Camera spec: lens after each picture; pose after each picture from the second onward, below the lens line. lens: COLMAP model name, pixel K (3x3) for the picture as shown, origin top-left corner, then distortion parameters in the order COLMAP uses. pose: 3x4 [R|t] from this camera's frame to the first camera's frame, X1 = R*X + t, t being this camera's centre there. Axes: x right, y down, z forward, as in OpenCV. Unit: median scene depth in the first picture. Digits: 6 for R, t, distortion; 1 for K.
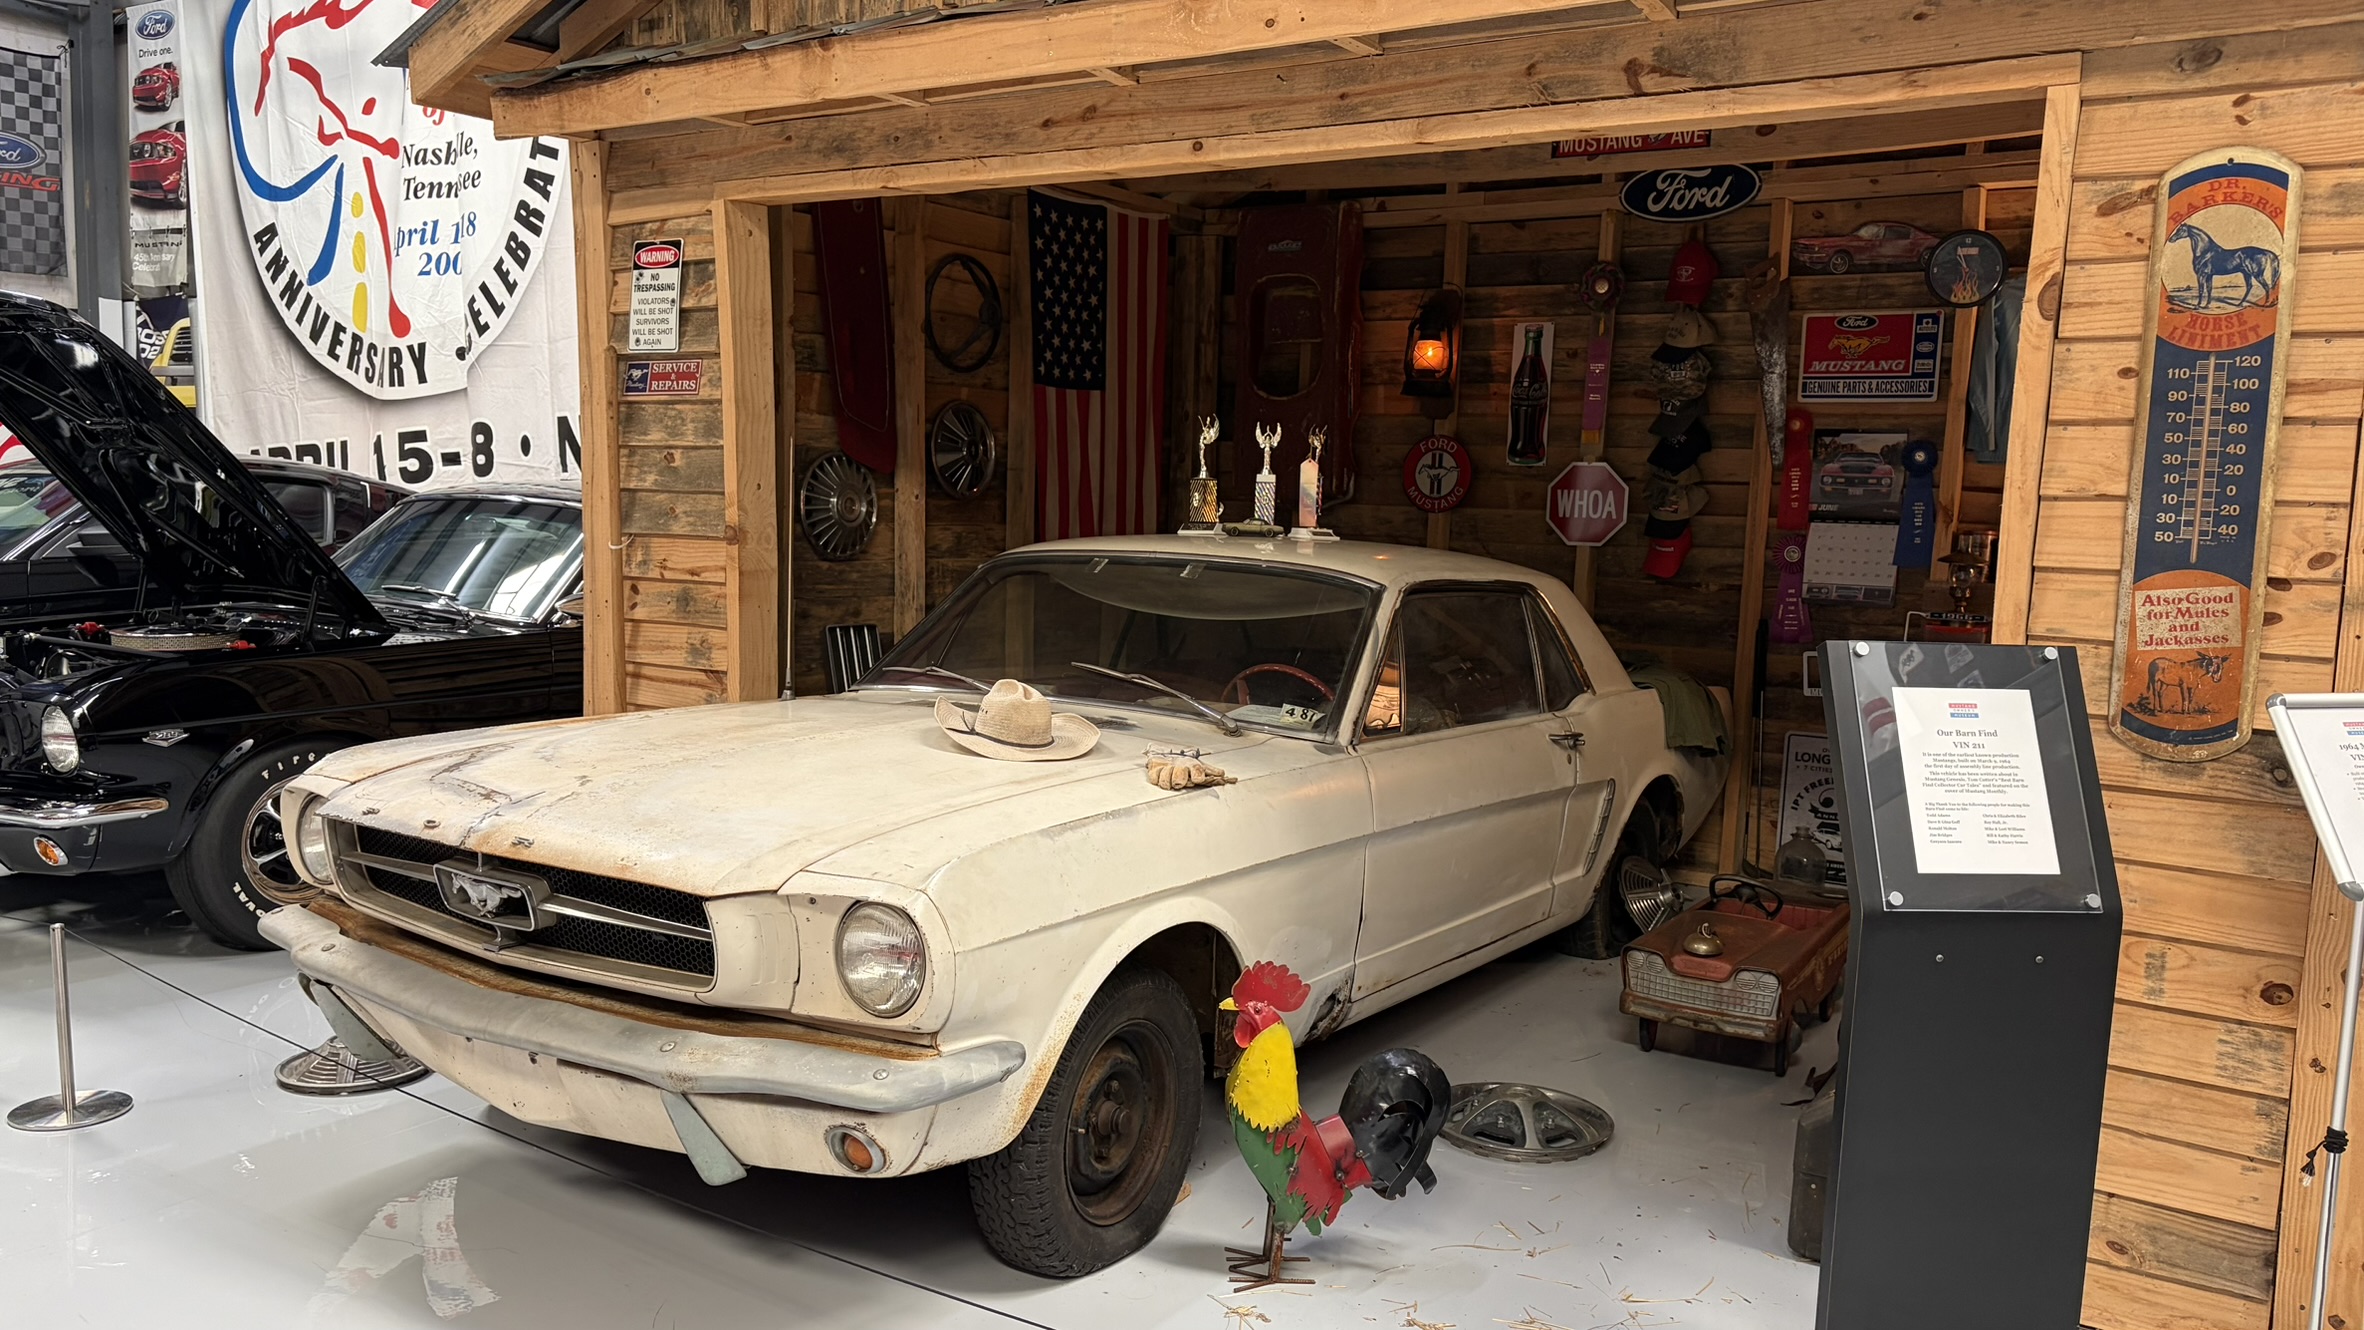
lens RADIAL K [[1798.4, 0, 1184.6], [0, 1798.4, 681.4], [0, 0, 1]] dist [0.029696, -0.038320]
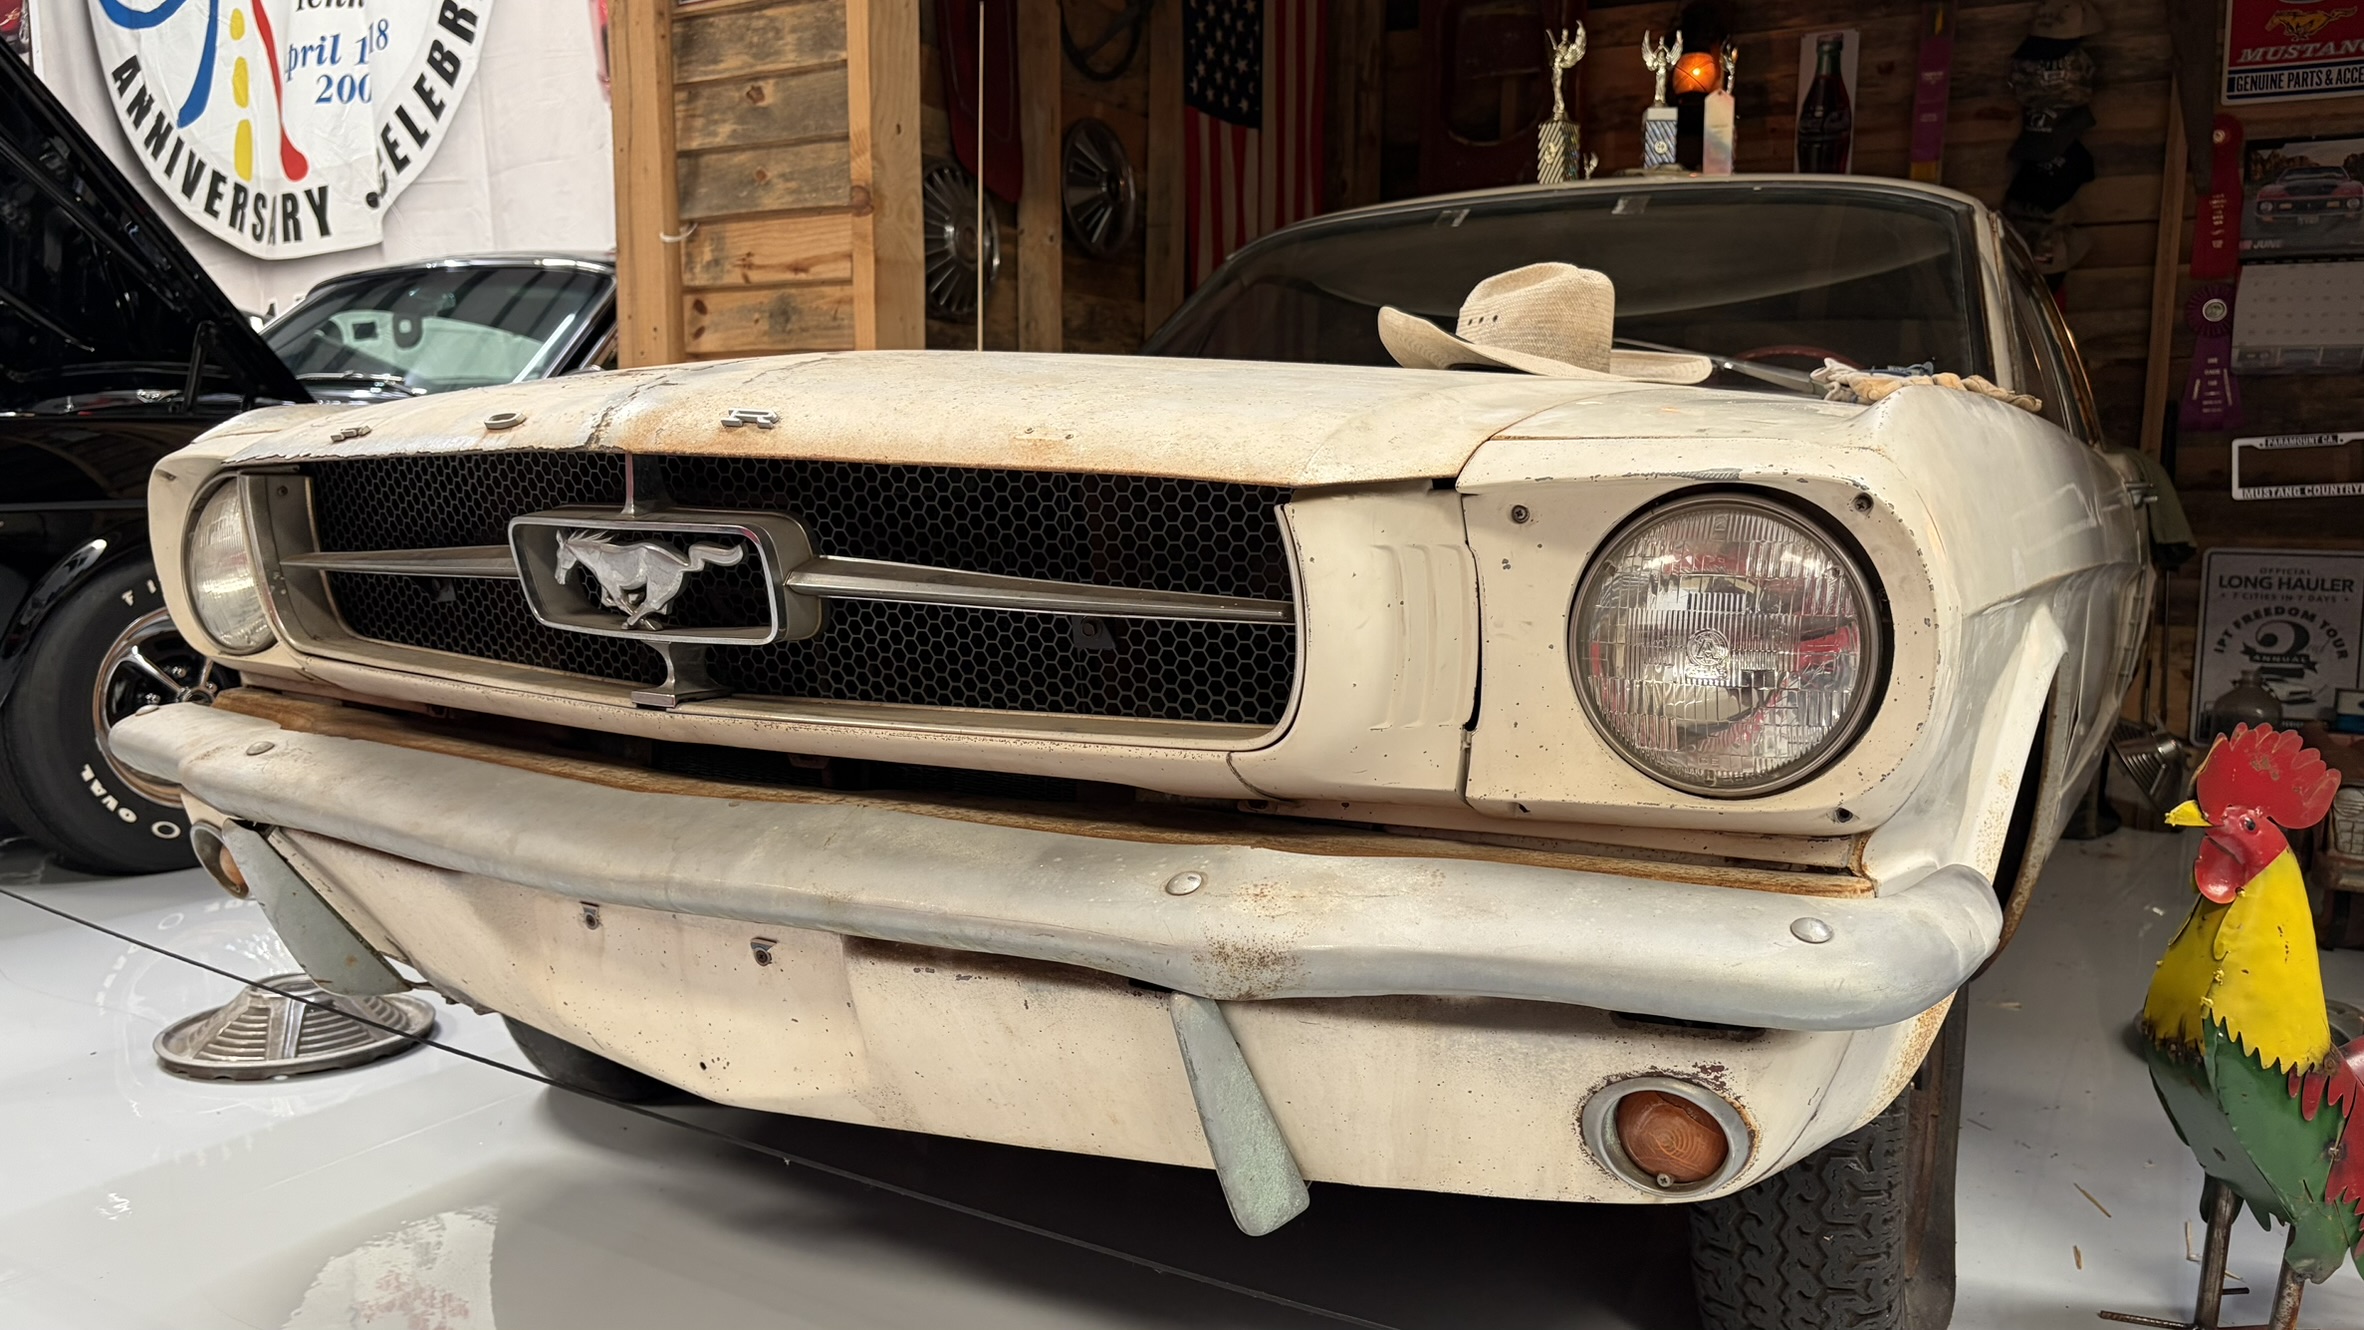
lens RADIAL K [[1798.4, 0, 1167.4], [0, 1798.4, 657.7], [0, 0, 1]] dist [0.029696, -0.038320]
pose [[0.998655, -0.022832, 0.046546, -0.167978], [0.023206, 0.999702, -0.007516, 0.085599], [-0.046361, 0.008586, 0.998888, 0.335863]]
